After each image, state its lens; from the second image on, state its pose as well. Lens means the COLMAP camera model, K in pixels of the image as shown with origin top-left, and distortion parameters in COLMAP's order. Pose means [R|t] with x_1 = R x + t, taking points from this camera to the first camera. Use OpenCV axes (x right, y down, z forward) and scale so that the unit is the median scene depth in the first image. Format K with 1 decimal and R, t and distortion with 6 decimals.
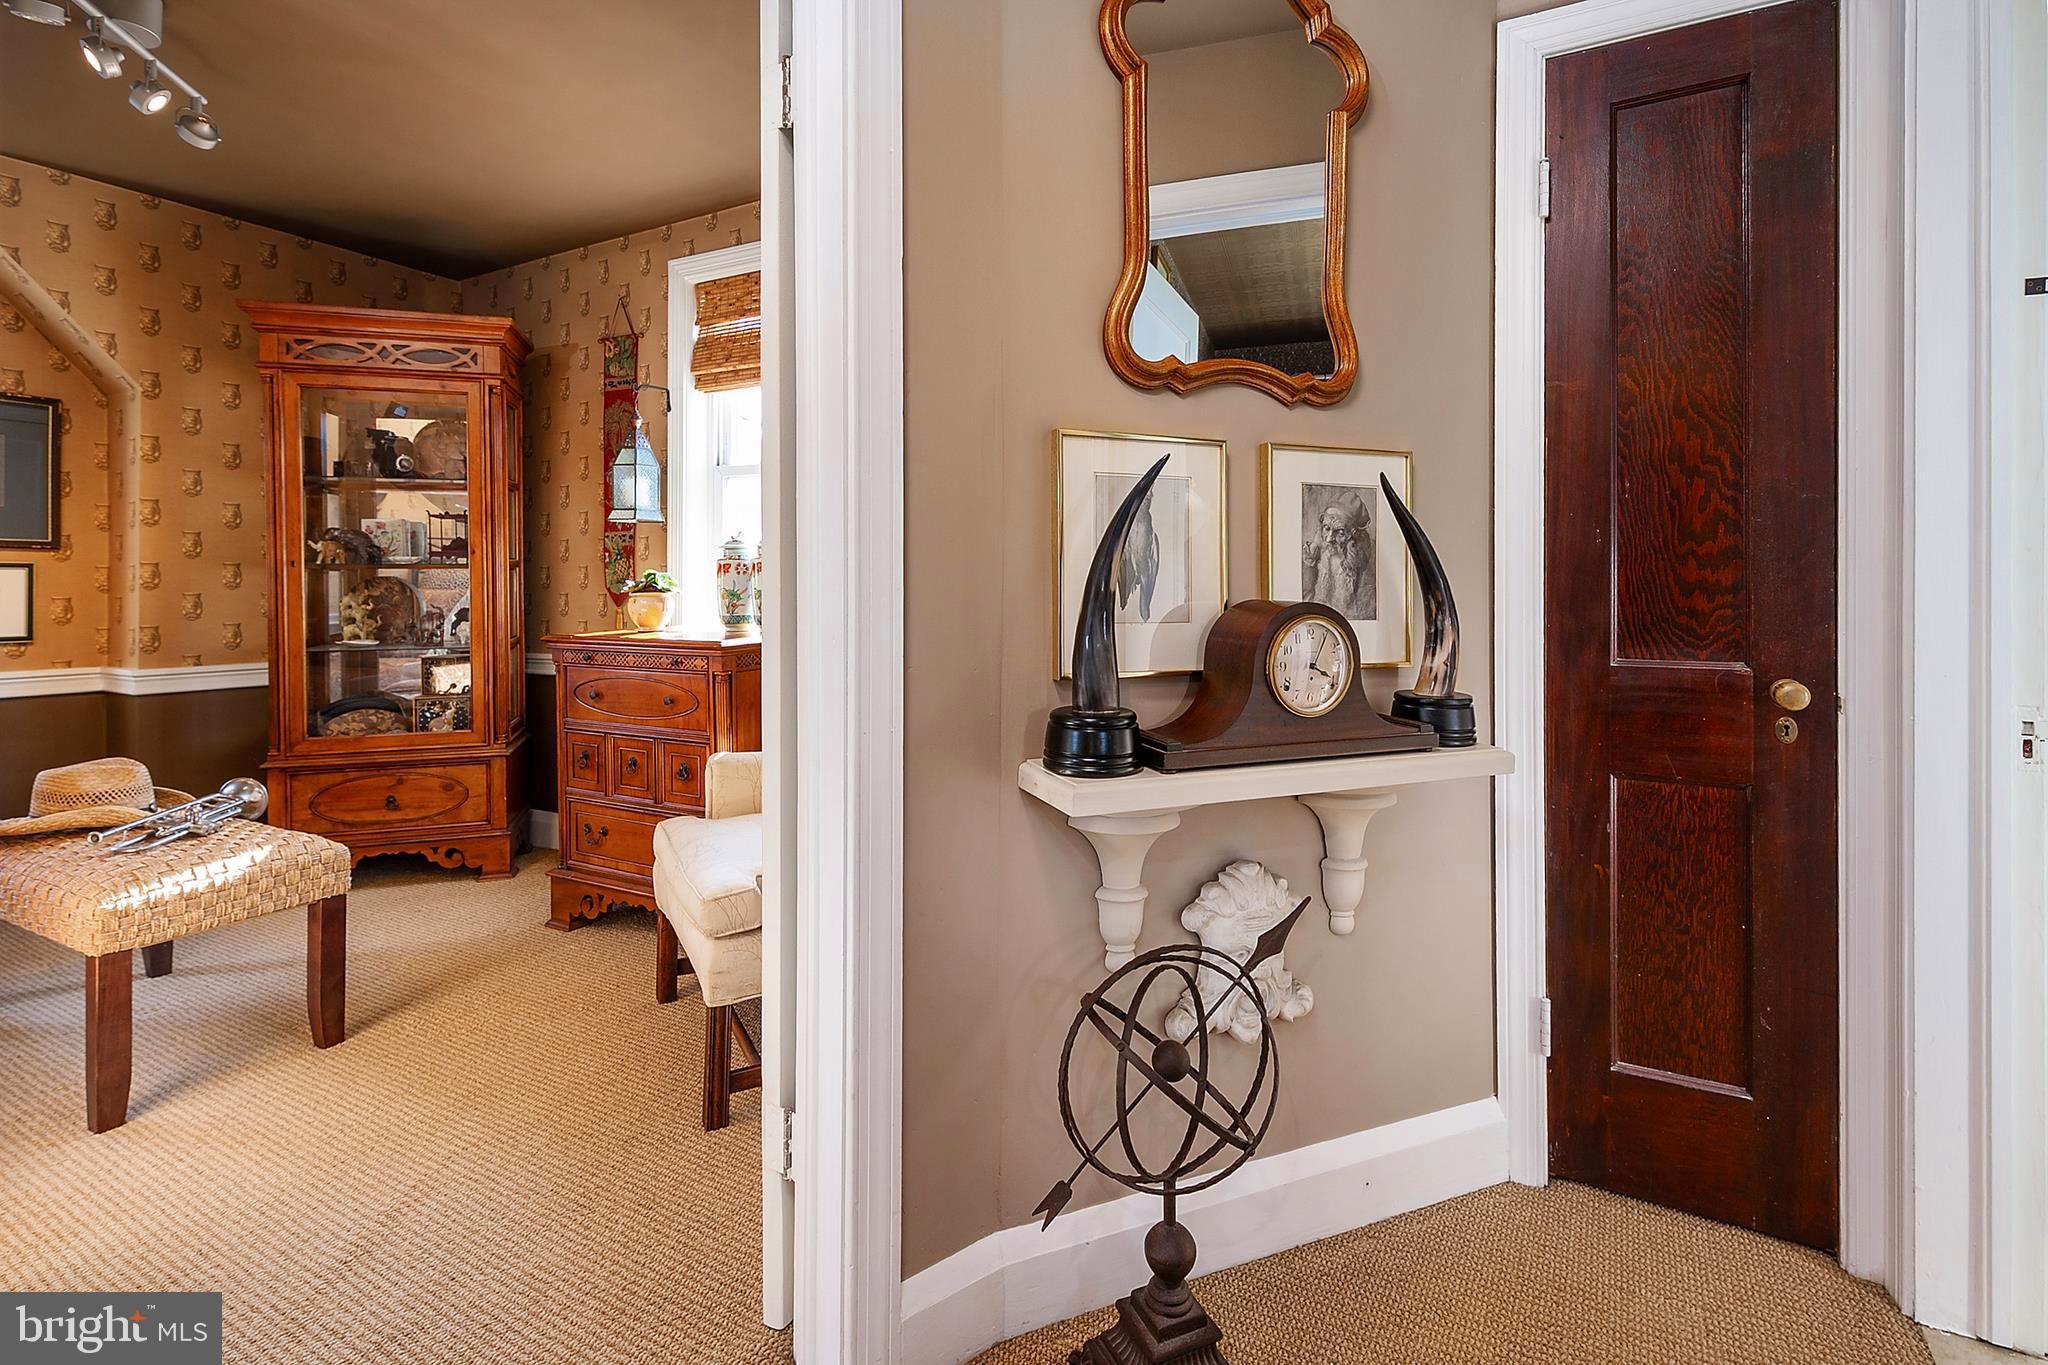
lens RADIAL K [[994.8, 0, 1020.9], [0, 994.8, 569.9], [0, 0, 1]] dist [0.017399, 0.000033]
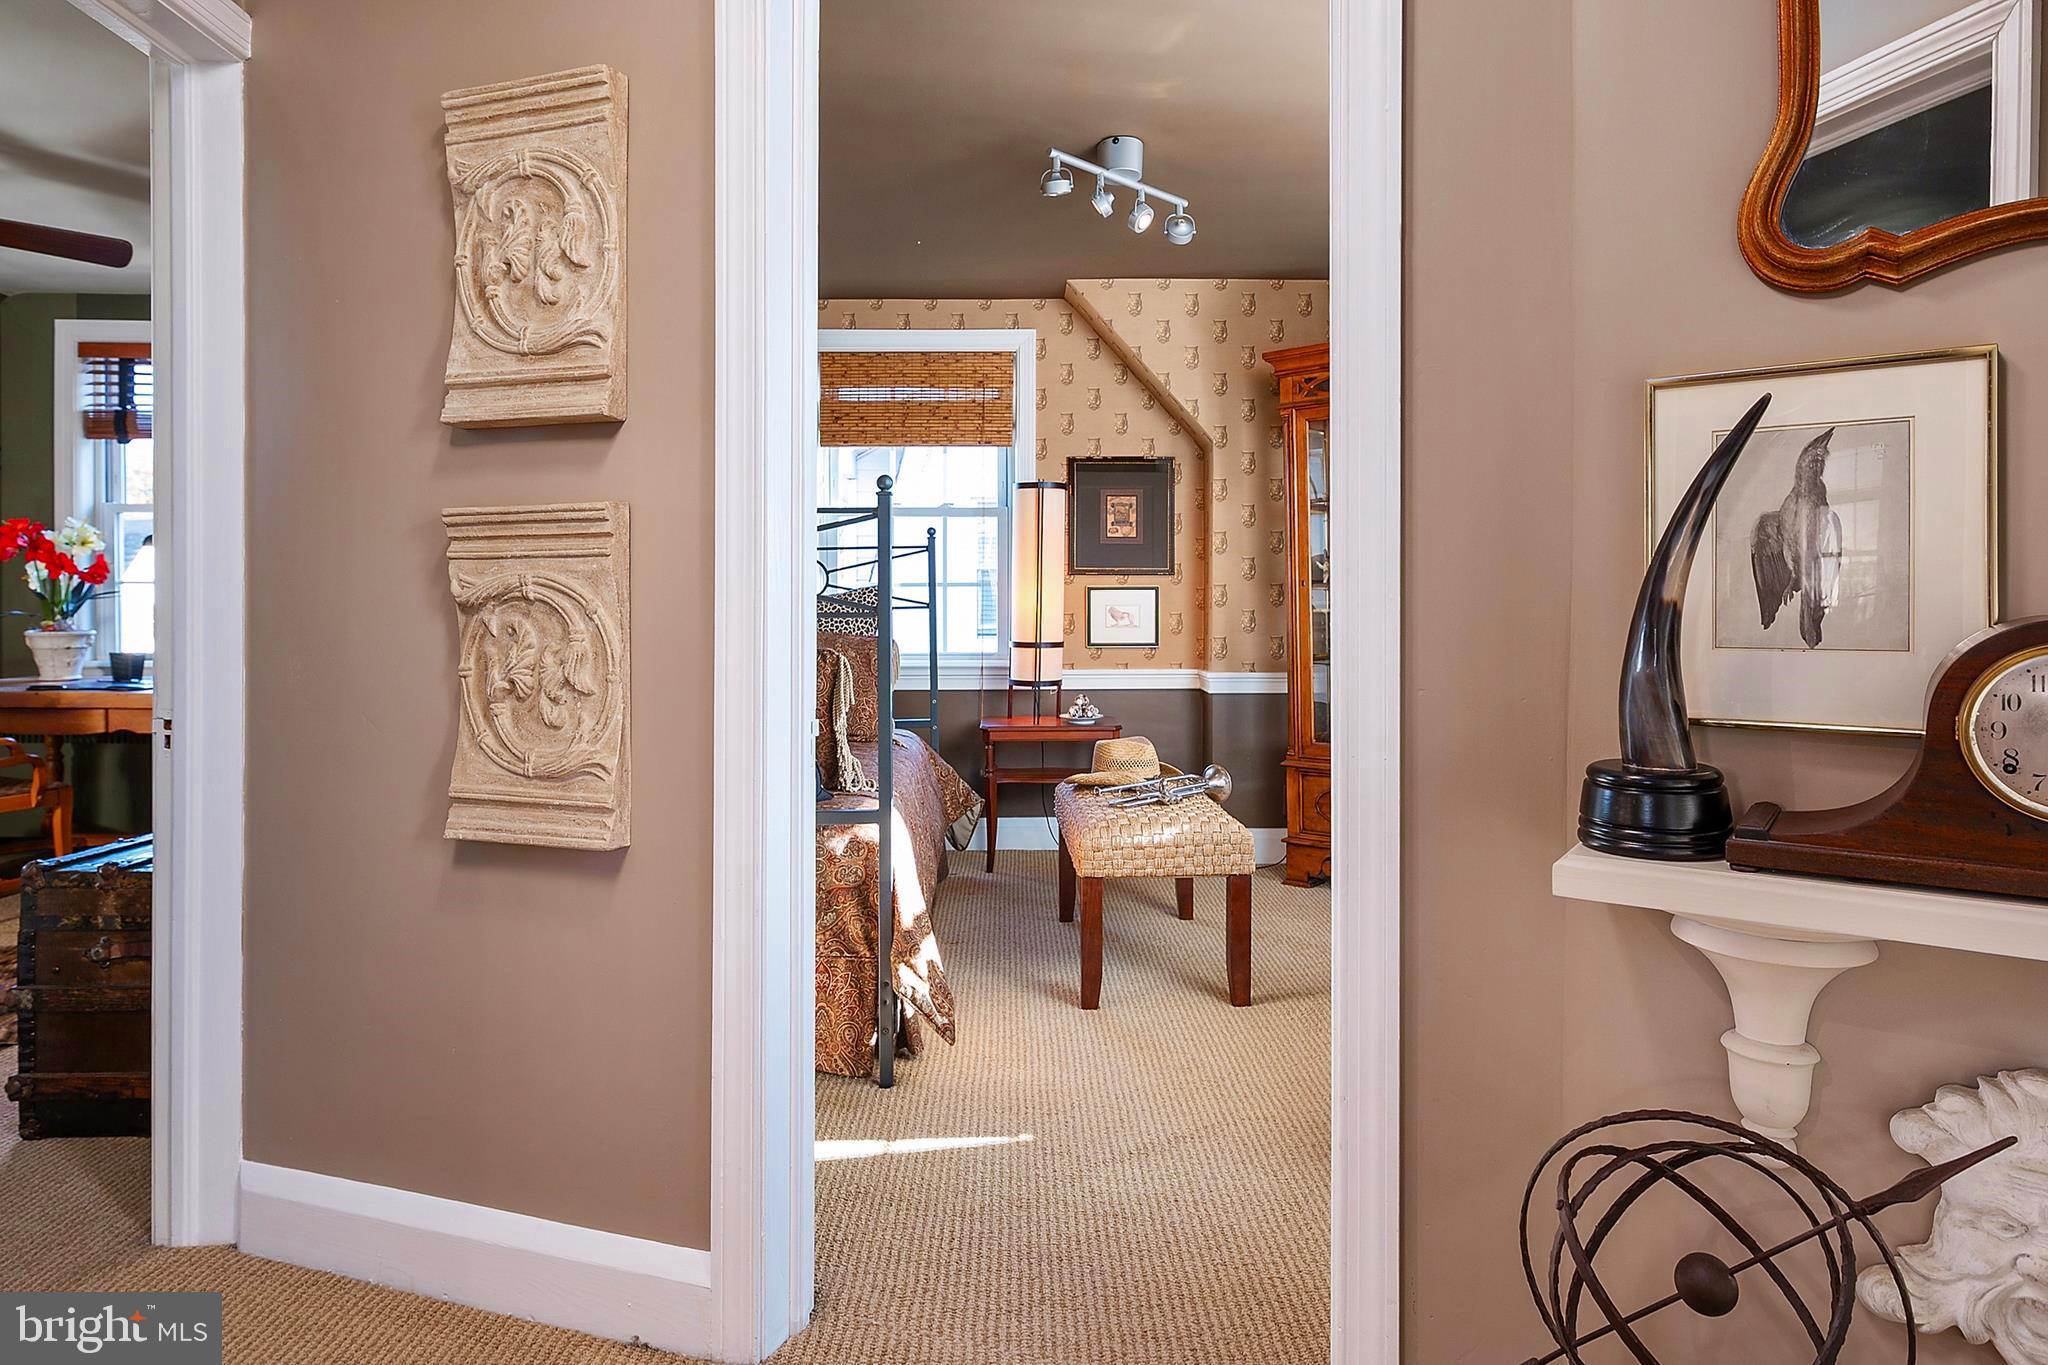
lens RADIAL K [[1179.0, 0, 1024.8], [0, 1179.0, 591.1], [0, 0, 1]] dist [-0.001479, 0.000379]
pose [[0.528897, -0.006933, -0.848657, 0.499940], [0.005040, 0.999975, -0.005029, 0.014945], [0.848671, -0.001617, 0.528919, 0.148338]]
